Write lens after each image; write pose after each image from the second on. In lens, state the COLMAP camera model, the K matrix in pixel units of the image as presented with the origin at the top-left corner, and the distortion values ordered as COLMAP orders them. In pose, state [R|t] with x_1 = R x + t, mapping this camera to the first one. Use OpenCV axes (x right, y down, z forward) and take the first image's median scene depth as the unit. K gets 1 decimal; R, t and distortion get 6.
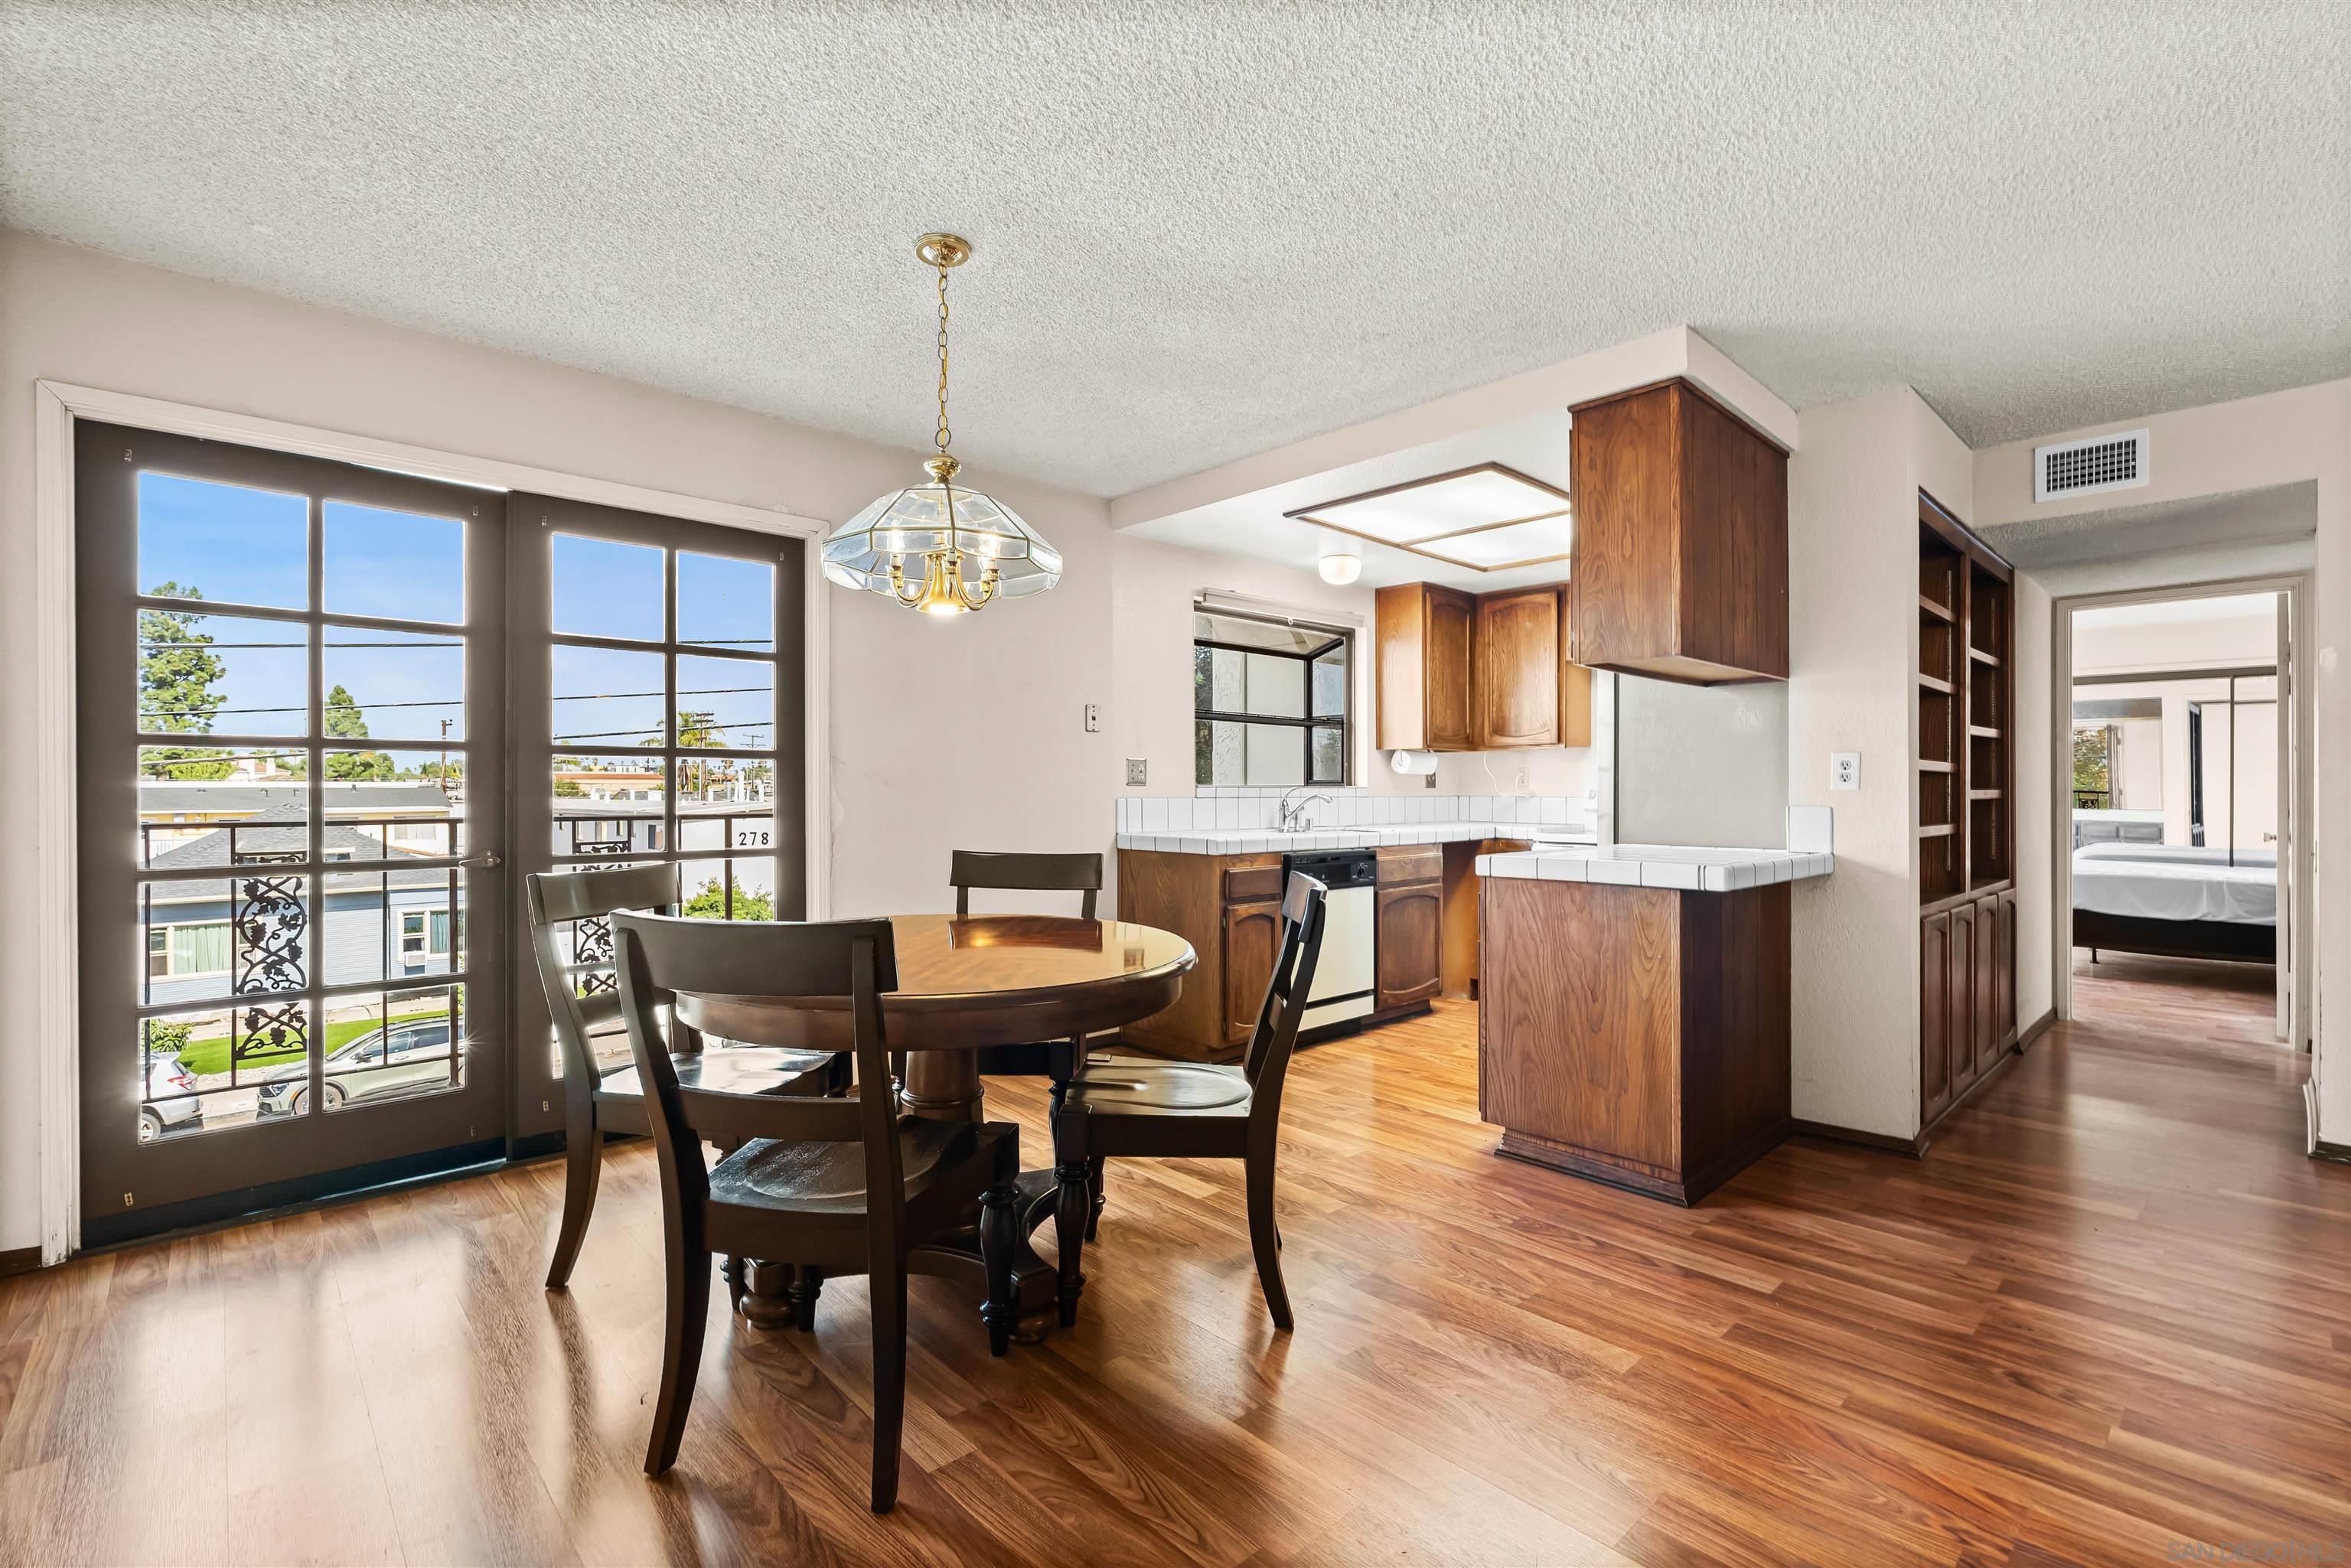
lens RADIAL K [[1055.0, 0, 1180.4], [0, 1055.0, 789.3], [0, 0, 1]] dist [-0.003127, 0.000718]
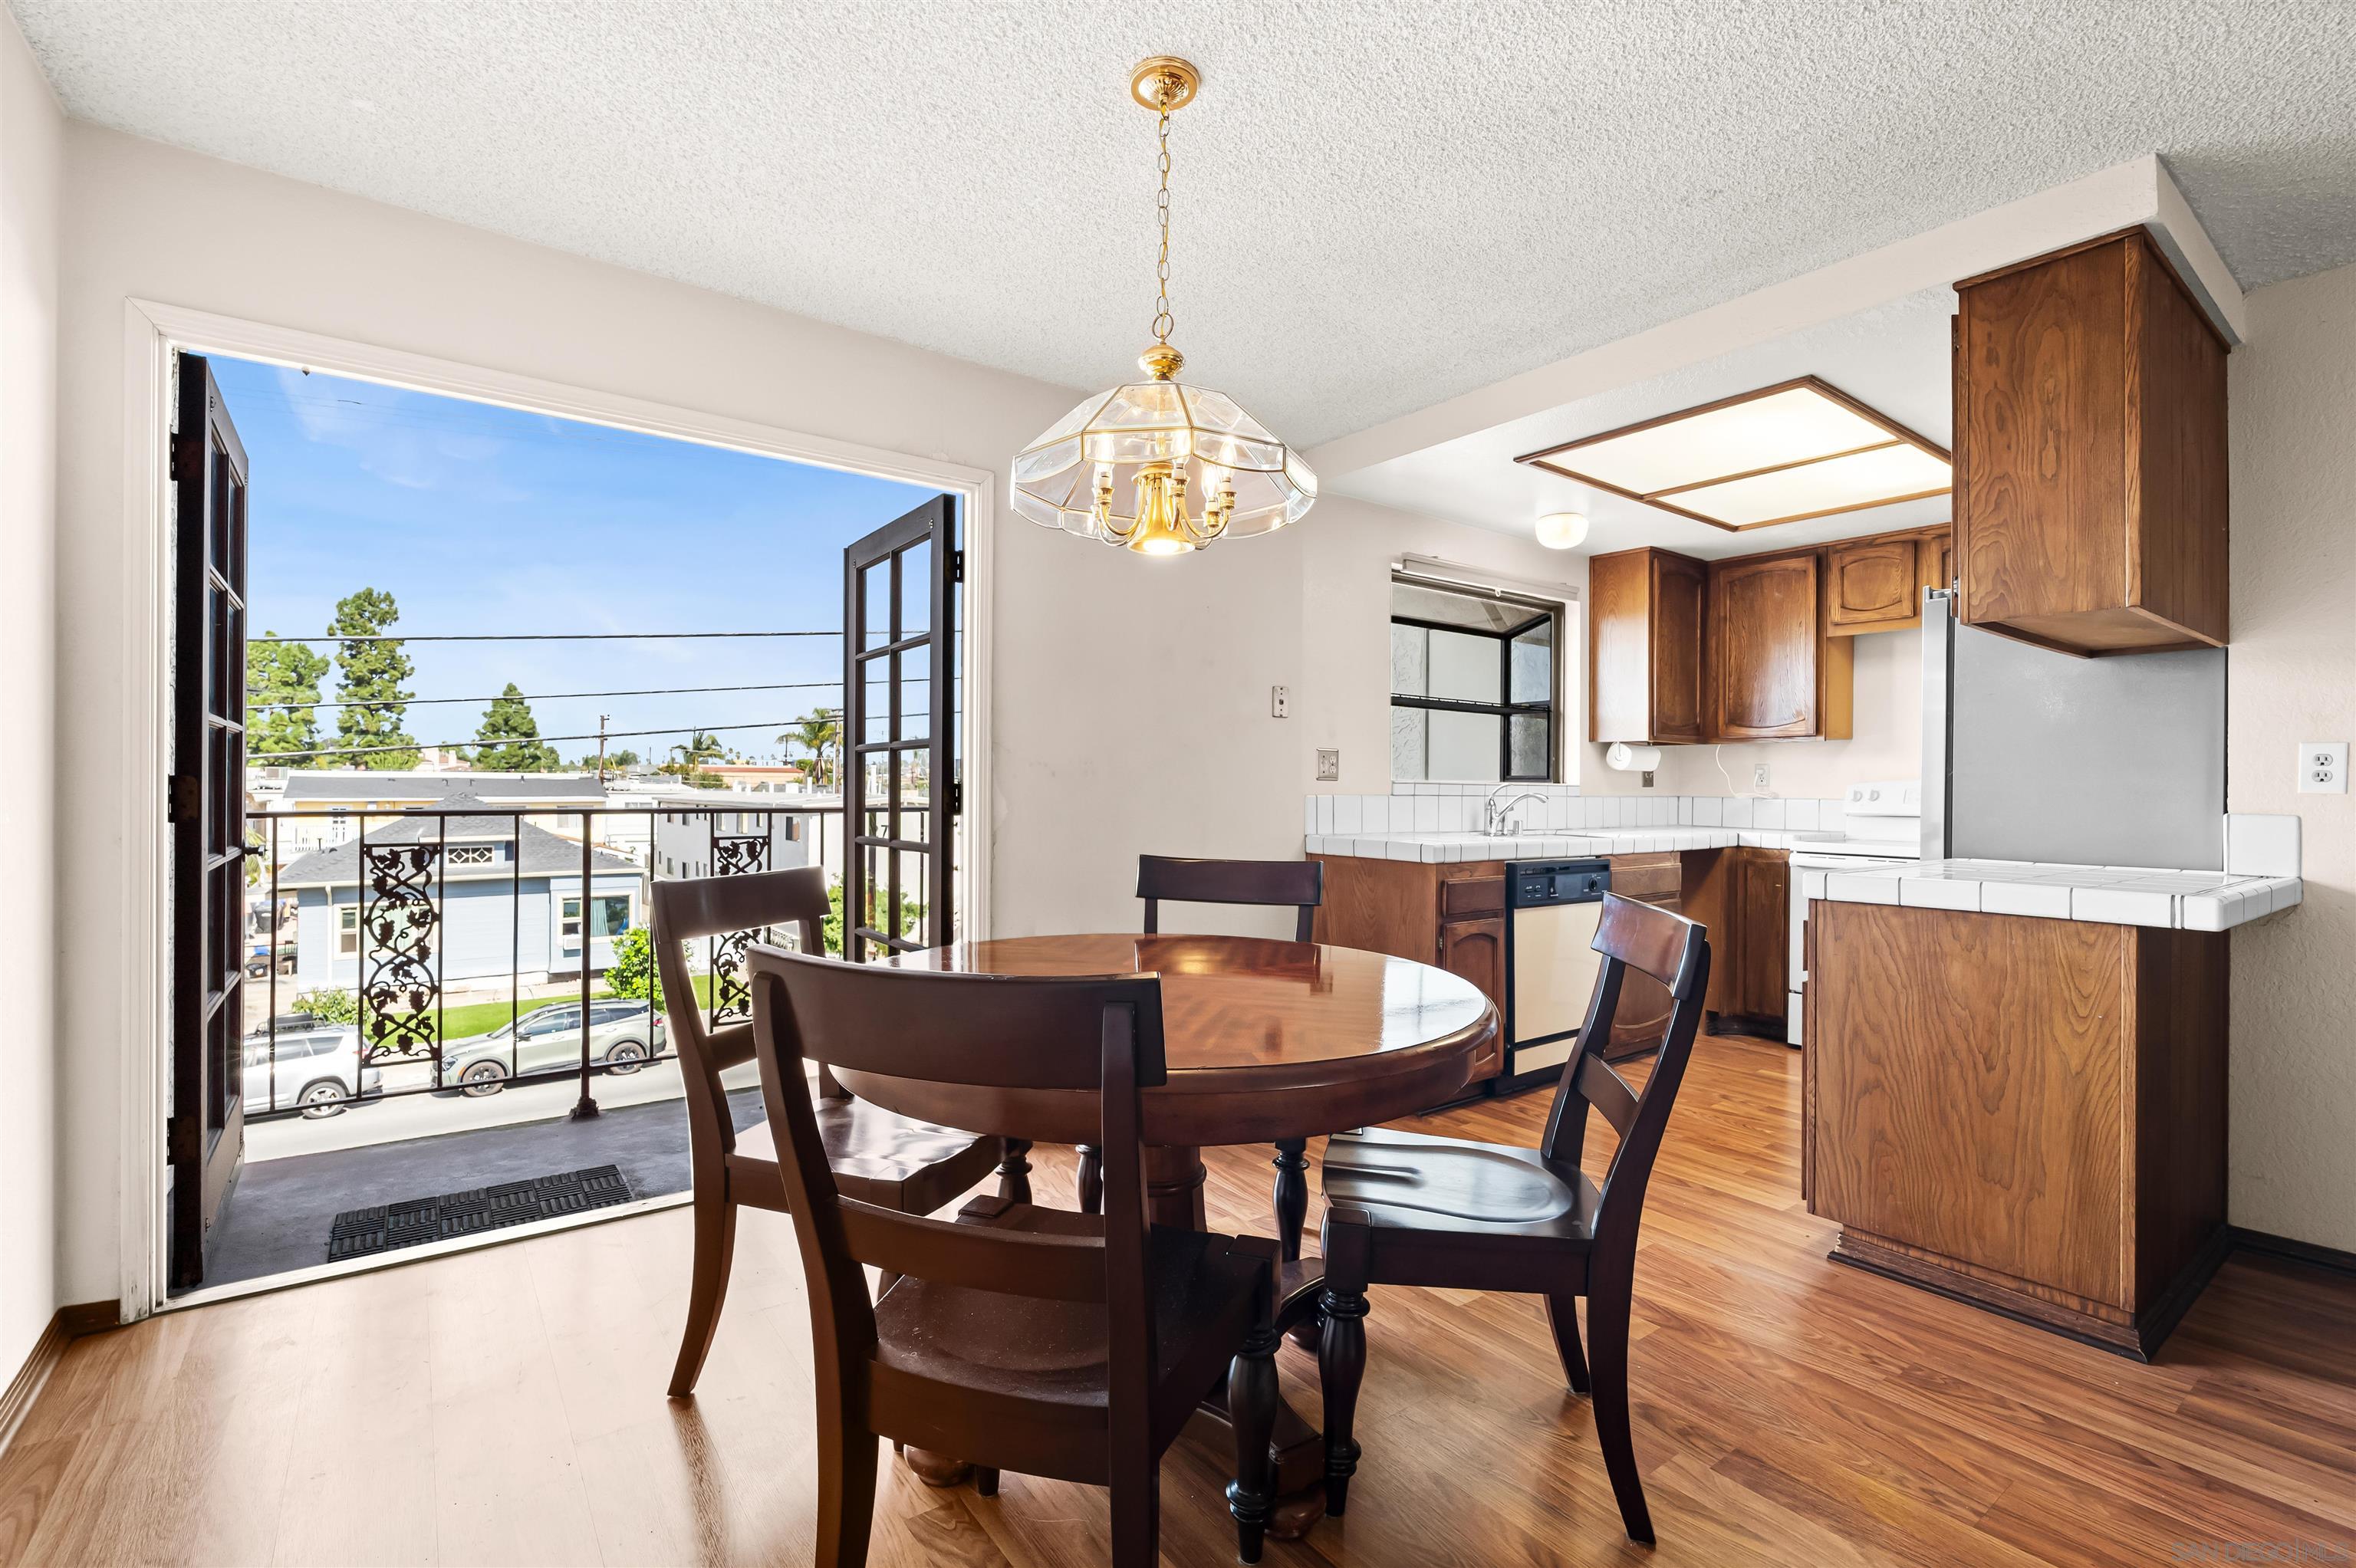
lens RADIAL K [[1057.1, 0, 1181.4], [0, 1057.1, 783.5], [0, 0, 1]] dist [-0.003127, 0.000718]
pose [[0.993938, 0.008834, -0.109590, -0.084077], [-0.009164, 0.999955, -0.002508, 0.003142], [0.109563, 0.003497, 0.993974, 0.157475]]
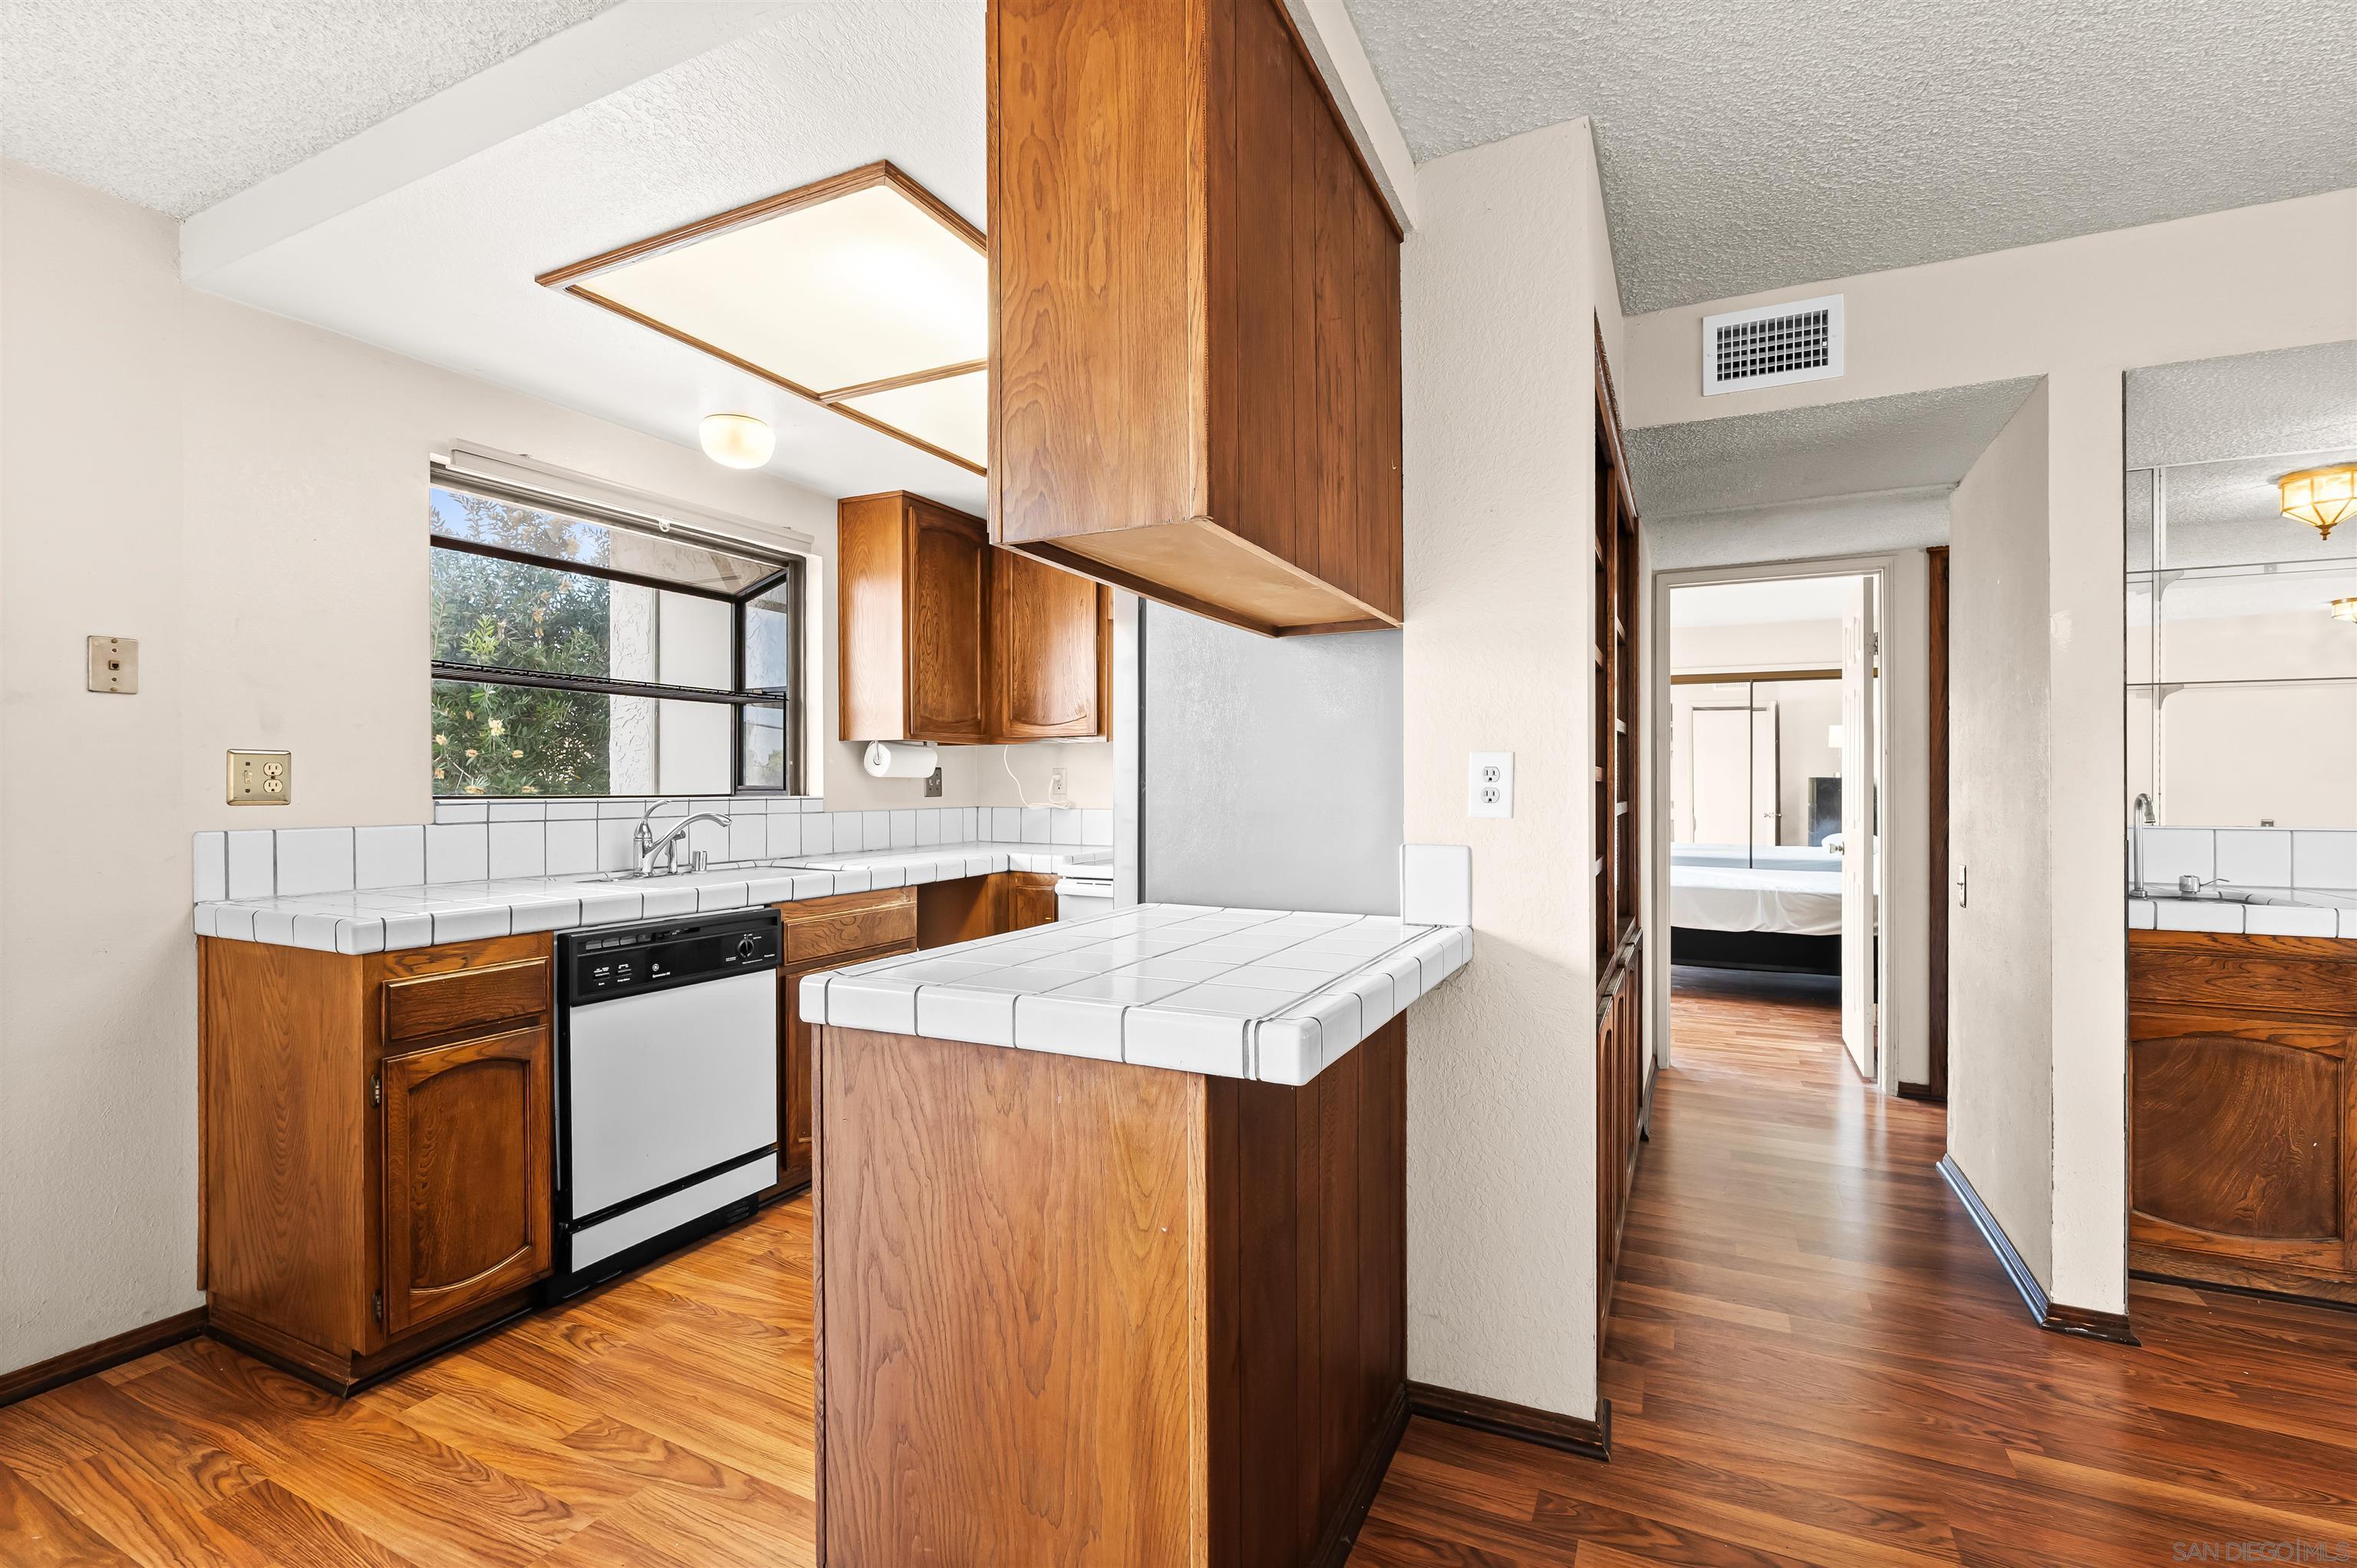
lens RADIAL K [[1057.6, 0, 1184.7], [0, 1057.6, 784.4], [0, 0, 1]] dist [-0.003127, 0.000718]
pose [[0.936027, -0.000573, 0.351927, 0.251148], [0.000668, 1.000000, -0.000150, -0.016222], [-0.351926, 0.000375, 0.936028, 0.480661]]
